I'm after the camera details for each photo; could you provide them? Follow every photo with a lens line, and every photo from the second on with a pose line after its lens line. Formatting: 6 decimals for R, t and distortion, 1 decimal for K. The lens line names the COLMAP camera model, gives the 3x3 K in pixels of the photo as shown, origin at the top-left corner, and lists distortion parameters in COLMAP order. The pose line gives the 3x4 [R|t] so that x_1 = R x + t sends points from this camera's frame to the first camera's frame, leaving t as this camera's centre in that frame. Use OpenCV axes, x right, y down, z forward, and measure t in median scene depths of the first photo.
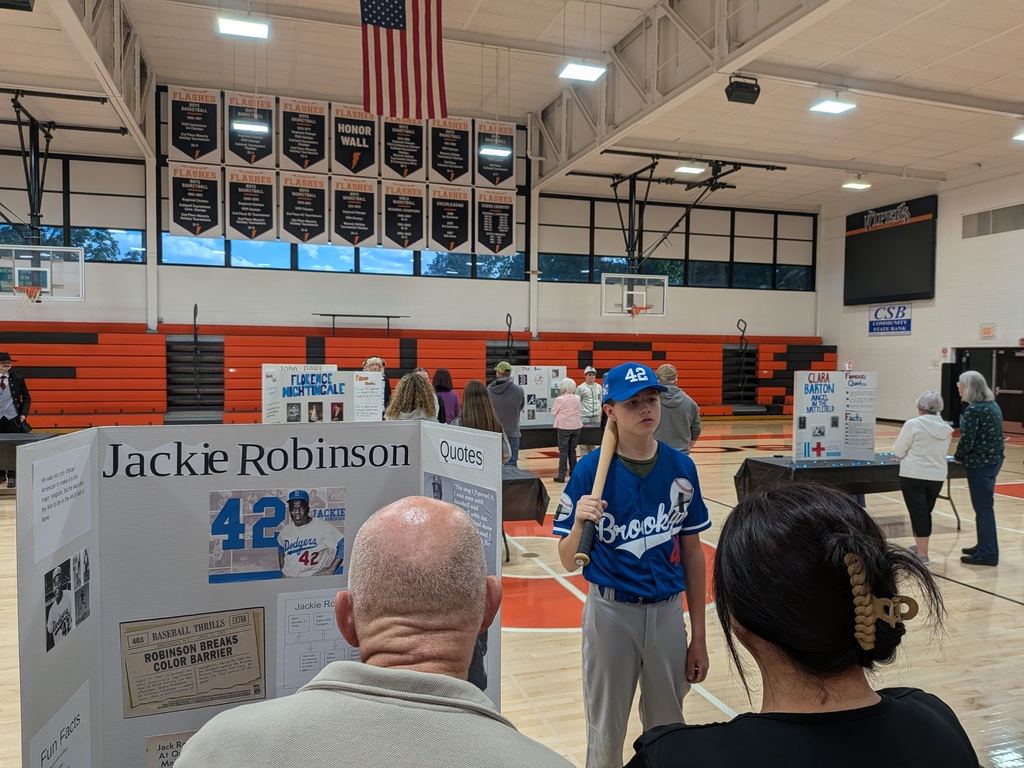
lens RADIAL K [[736.5, 0, 506.9], [0, 736.5, 390.5], [0, 0, 1]] dist [0.037350, -0.051119]
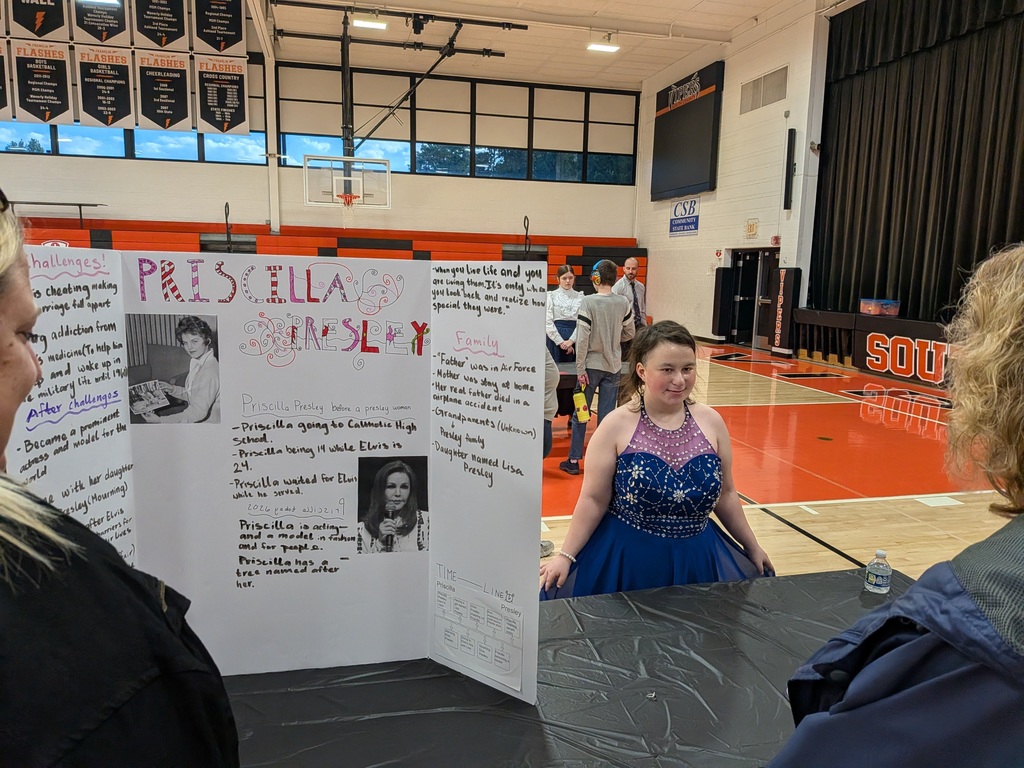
lens RADIAL K [[736.5, 0, 517.3], [0, 736.5, 385.9], [0, 0, 1]] dist [0.037350, -0.051119]
pose [[0.997554, 0.025059, -0.065249, 0.417875], [-0.017315, 0.993021, 0.116660, 0.003103], [0.067717, -0.115245, 0.991026, 0.125710]]
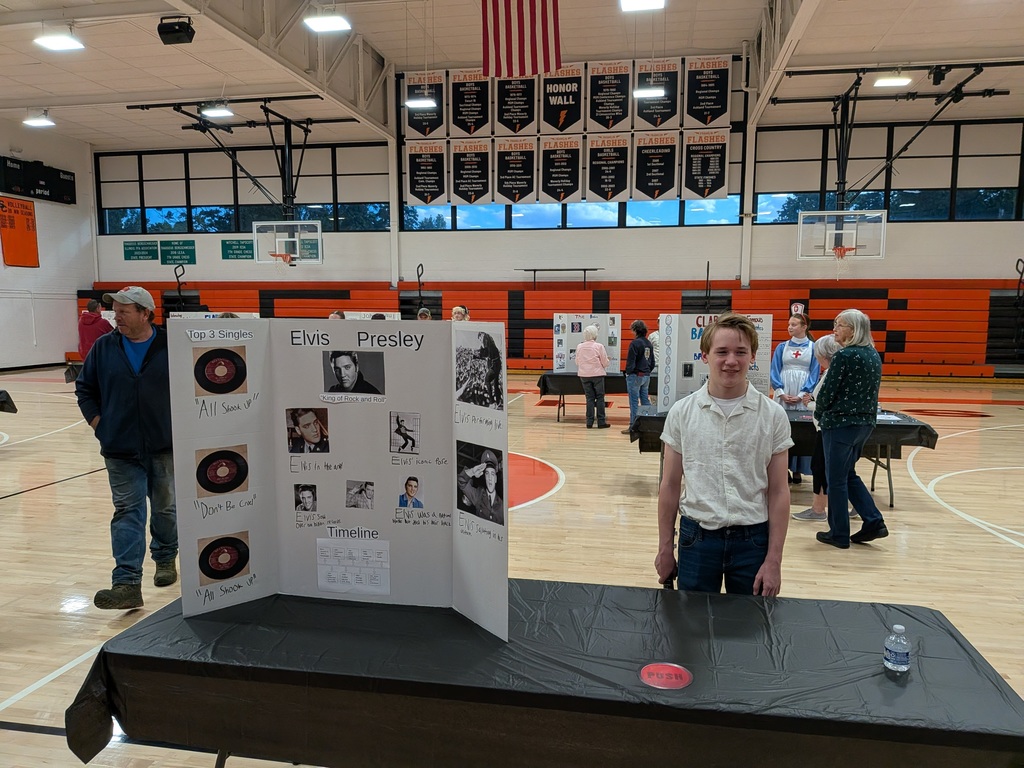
lens RADIAL K [[736.5, 0, 529.0], [0, 736.5, 401.9], [0, 0, 1]] dist [0.037350, -0.051119]
pose [[0.882204, 0.052399, -0.467943, 0.259812], [-0.017427, 0.996741, 0.078758, 0.005532], [0.470545, -0.061326, 0.880243, 0.036174]]
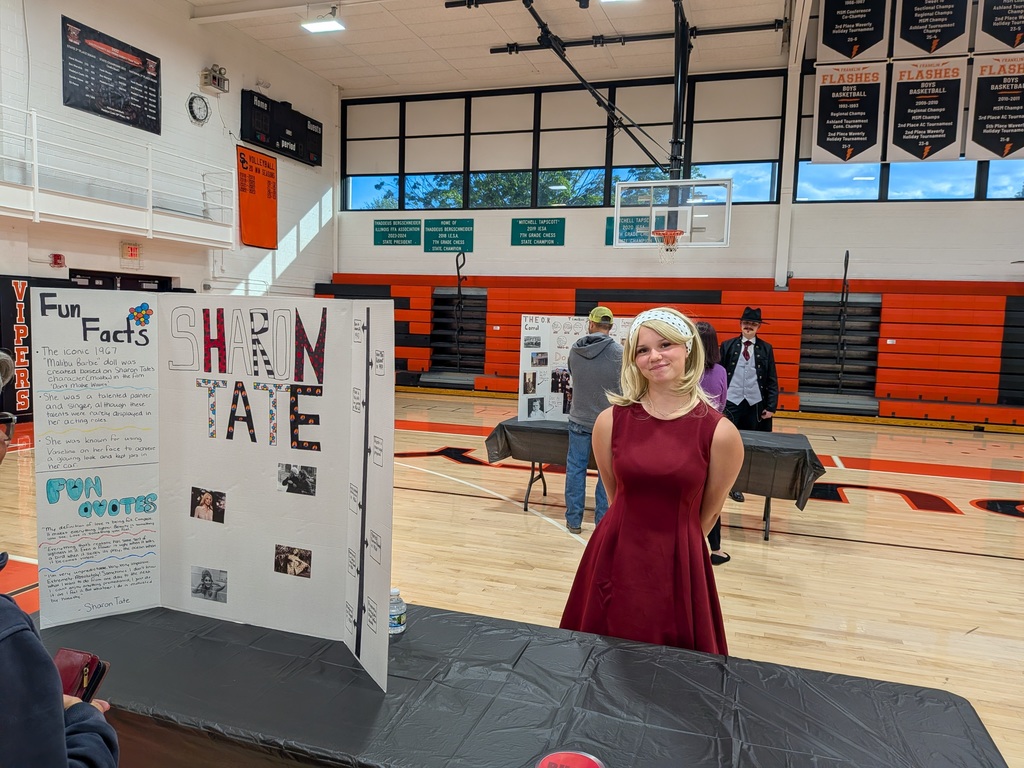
lens RADIAL K [[736.5, 0, 516.9], [0, 736.5, 388.9], [0, 0, 1]] dist [0.037350, -0.051119]
pose [[0.814481, 0.071216, -0.575803, -0.224287], [-0.048935, 0.997334, 0.054134, -0.001474], [0.578123, -0.015914, 0.815795, 0.171663]]
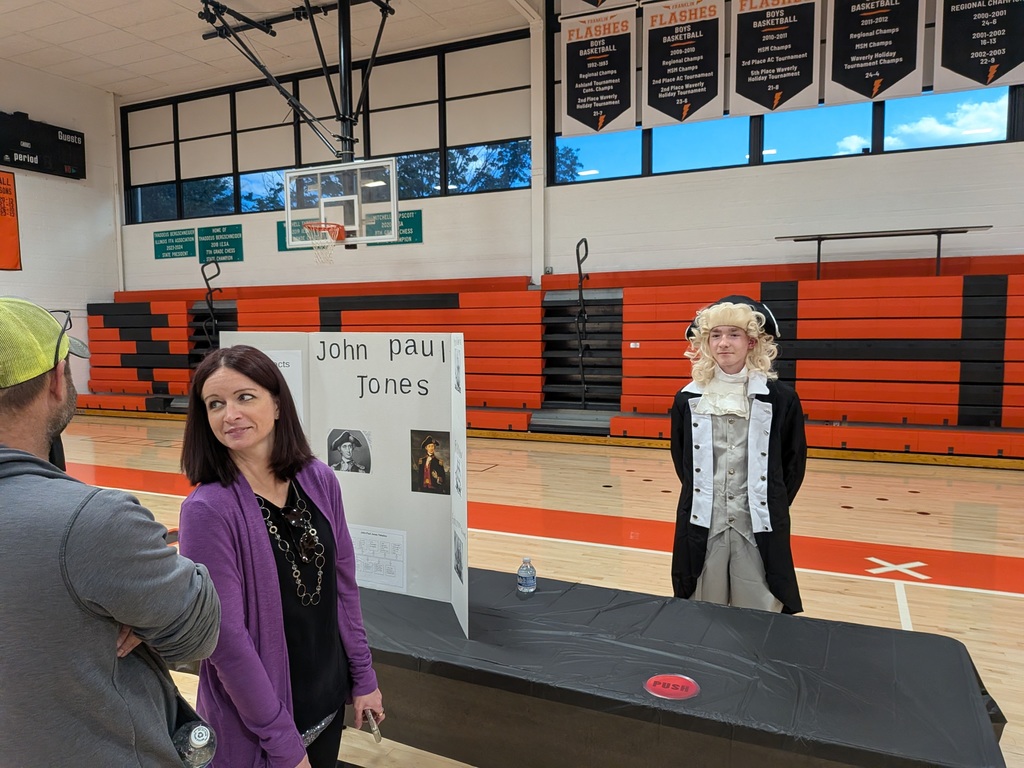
lens RADIAL K [[736.5, 0, 509.8], [0, 736.5, 389.4], [0, 0, 1]] dist [0.037350, -0.051119]
pose [[0.741408, 0.039465, -0.669893, -0.041313], [-0.015437, 0.999008, 0.041768, -0.013329], [0.670876, -0.020626, 0.741282, 0.446389]]
